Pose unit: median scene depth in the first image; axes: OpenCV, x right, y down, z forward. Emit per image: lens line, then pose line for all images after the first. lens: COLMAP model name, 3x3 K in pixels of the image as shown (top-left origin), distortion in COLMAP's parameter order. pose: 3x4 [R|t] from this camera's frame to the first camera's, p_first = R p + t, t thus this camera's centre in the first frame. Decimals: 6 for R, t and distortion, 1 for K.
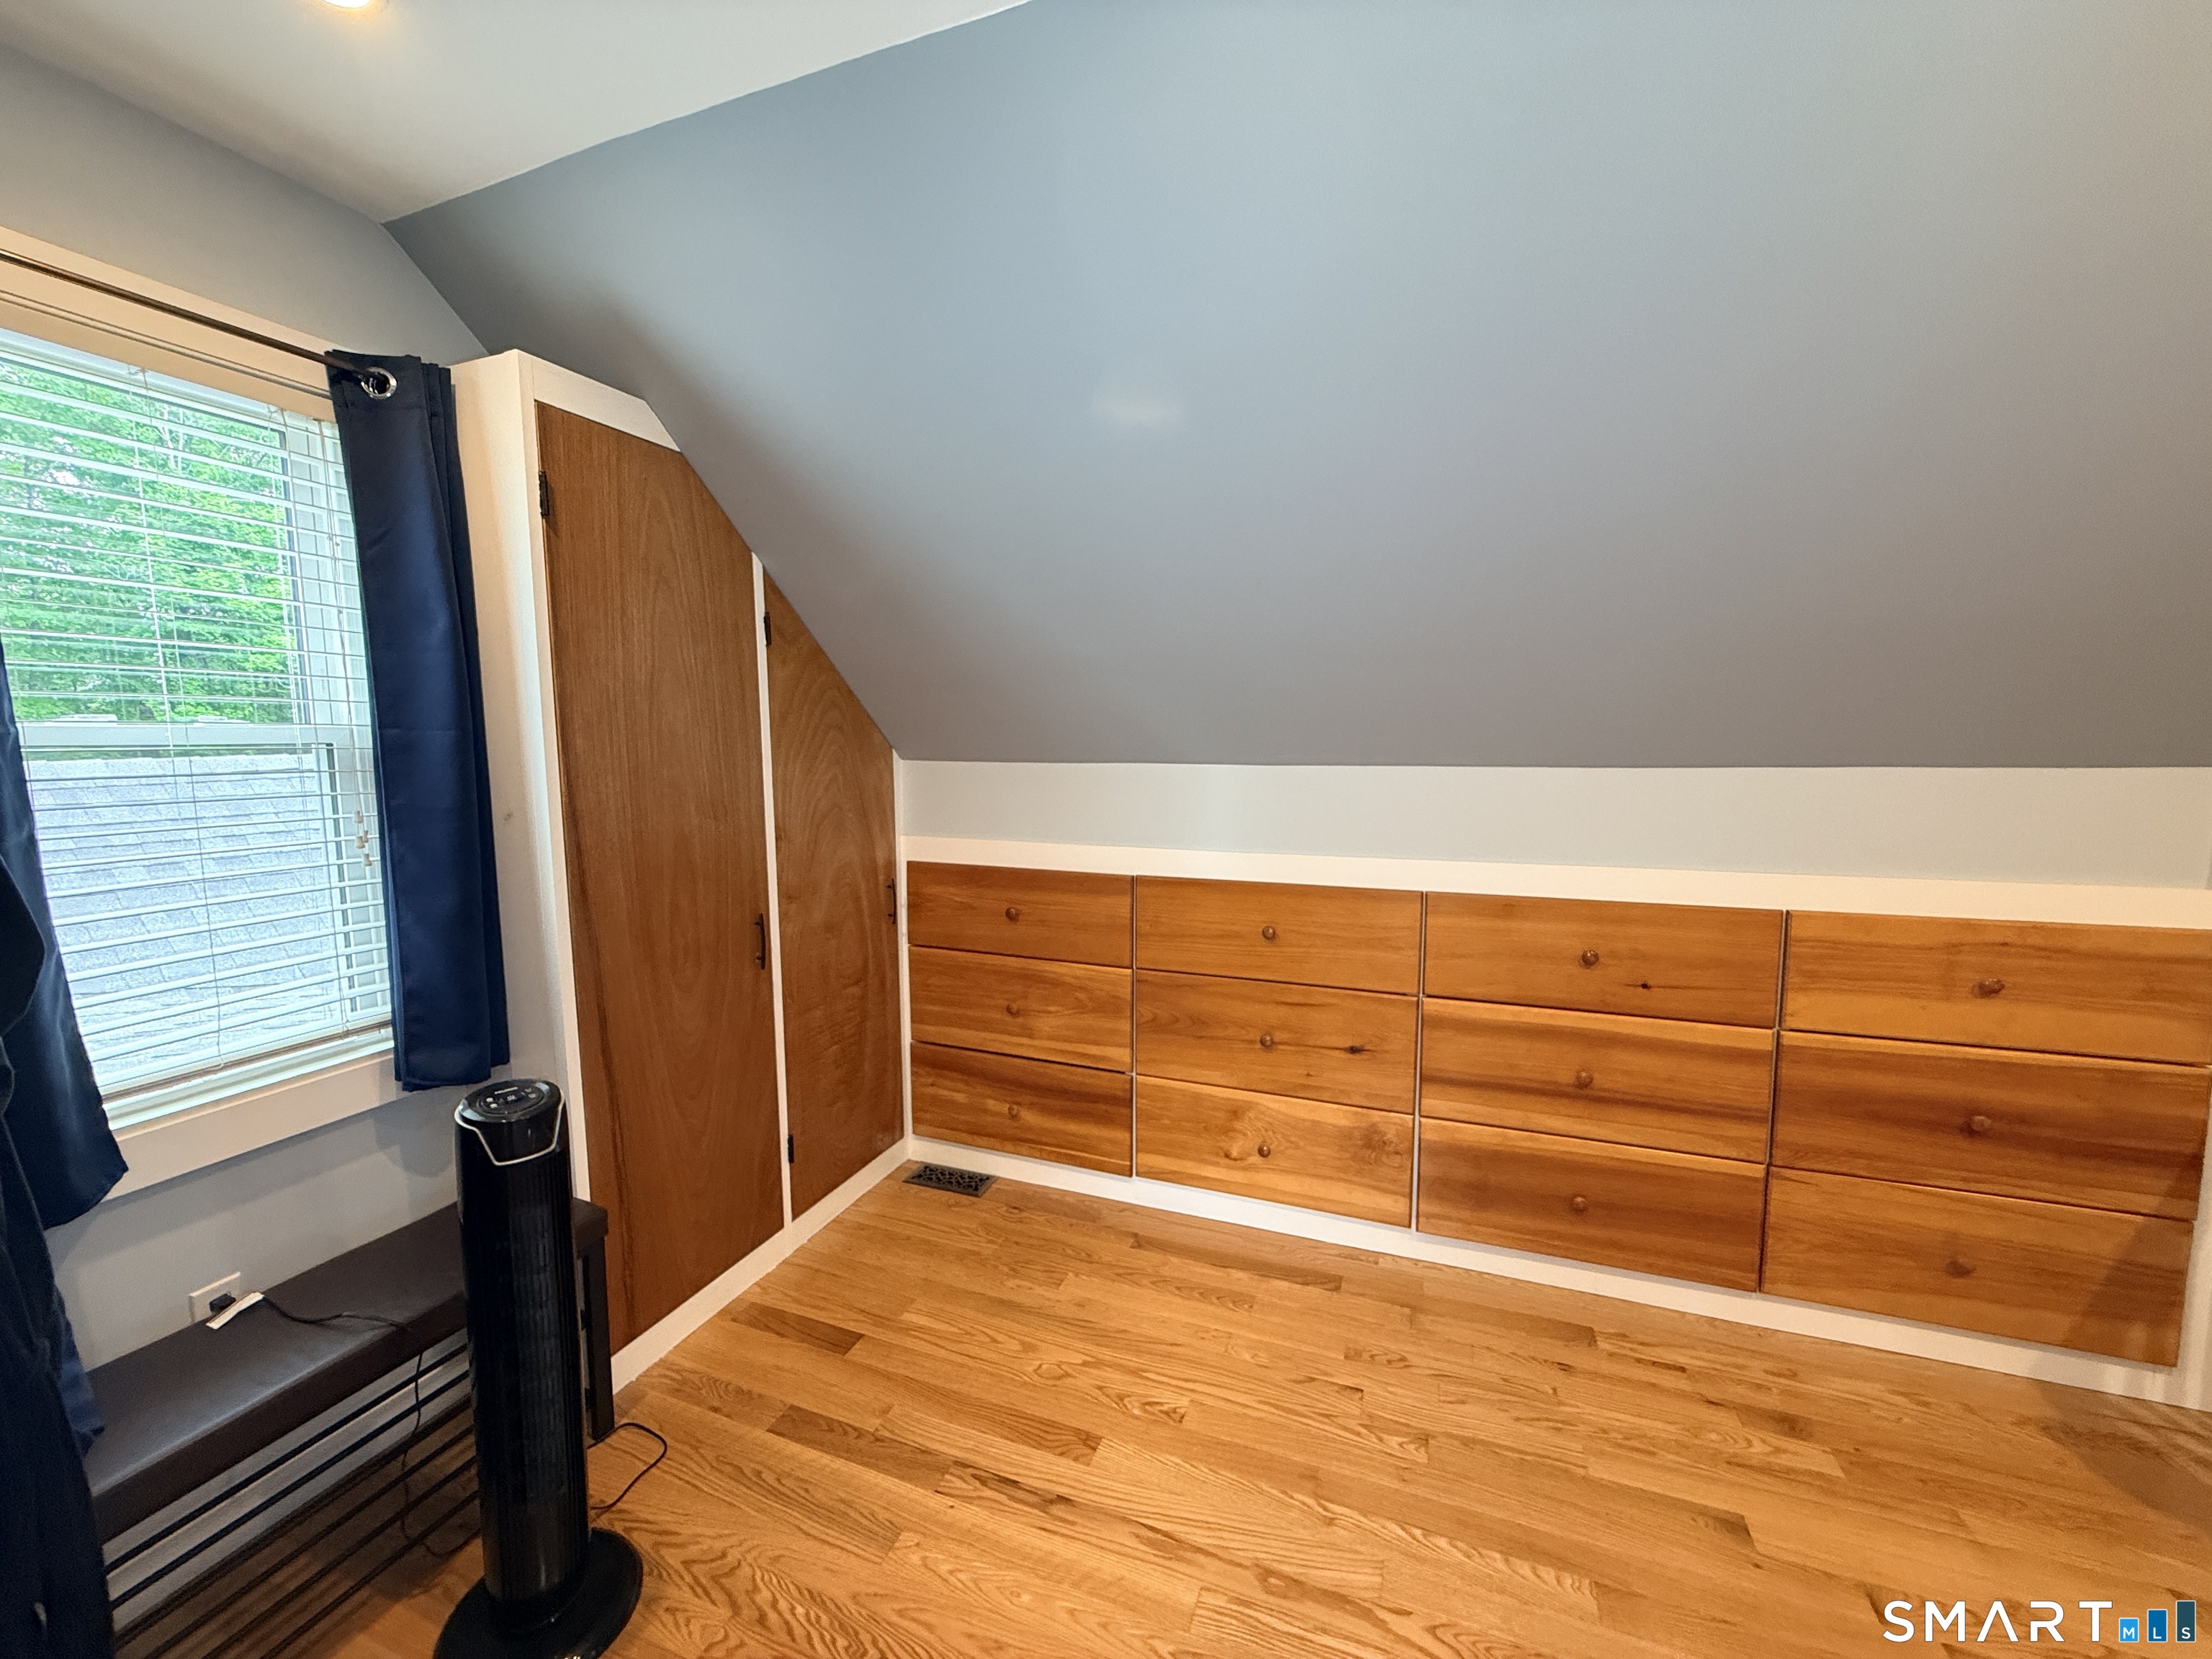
lens RADIAL K [[878.8, 0, 1095.9], [0, 878.8, 823.9], [0, 0, 1]] dist [0.000484, -0.000387]
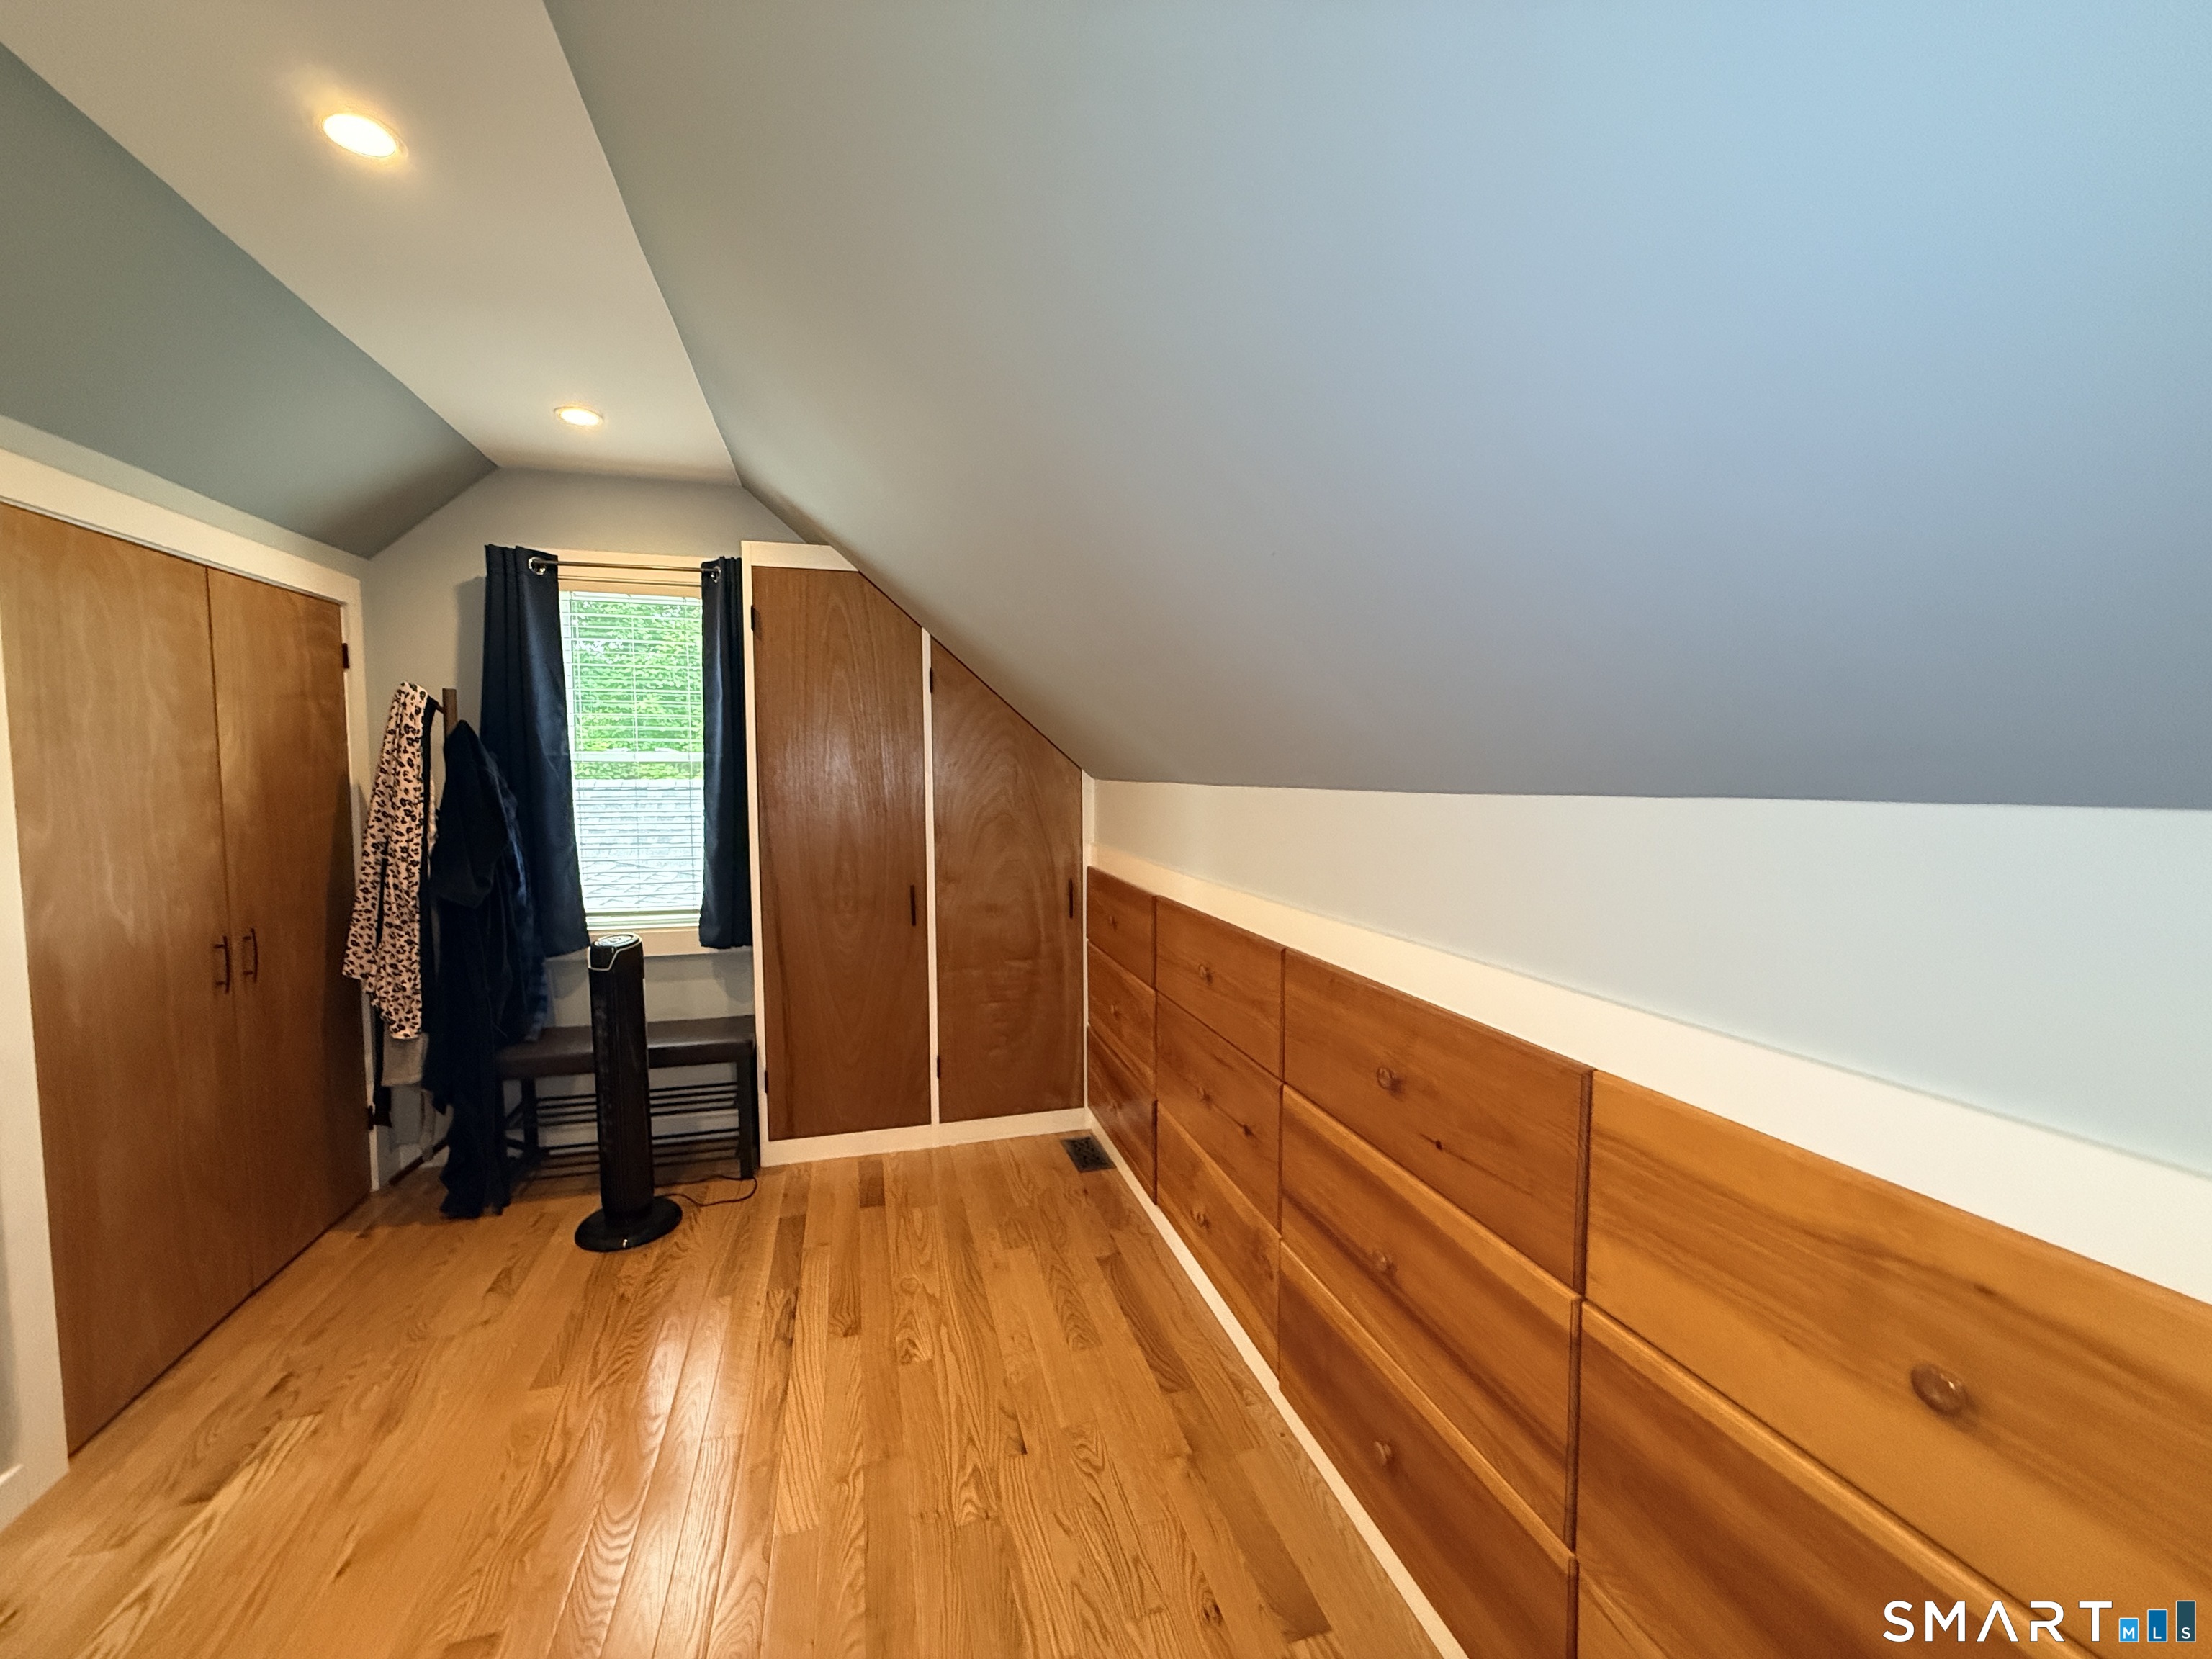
lens RADIAL K [[878.8, 0, 1095.9], [0, 878.8, 827.5], [0, 0, 1]] dist [0.000484, -0.000387]
pose [[0.596153, 0.051943, -0.801189, 0.949863], [-0.077801, 0.996946, 0.006744, -0.022059], [0.799092, 0.058313, 0.598374, 0.421038]]
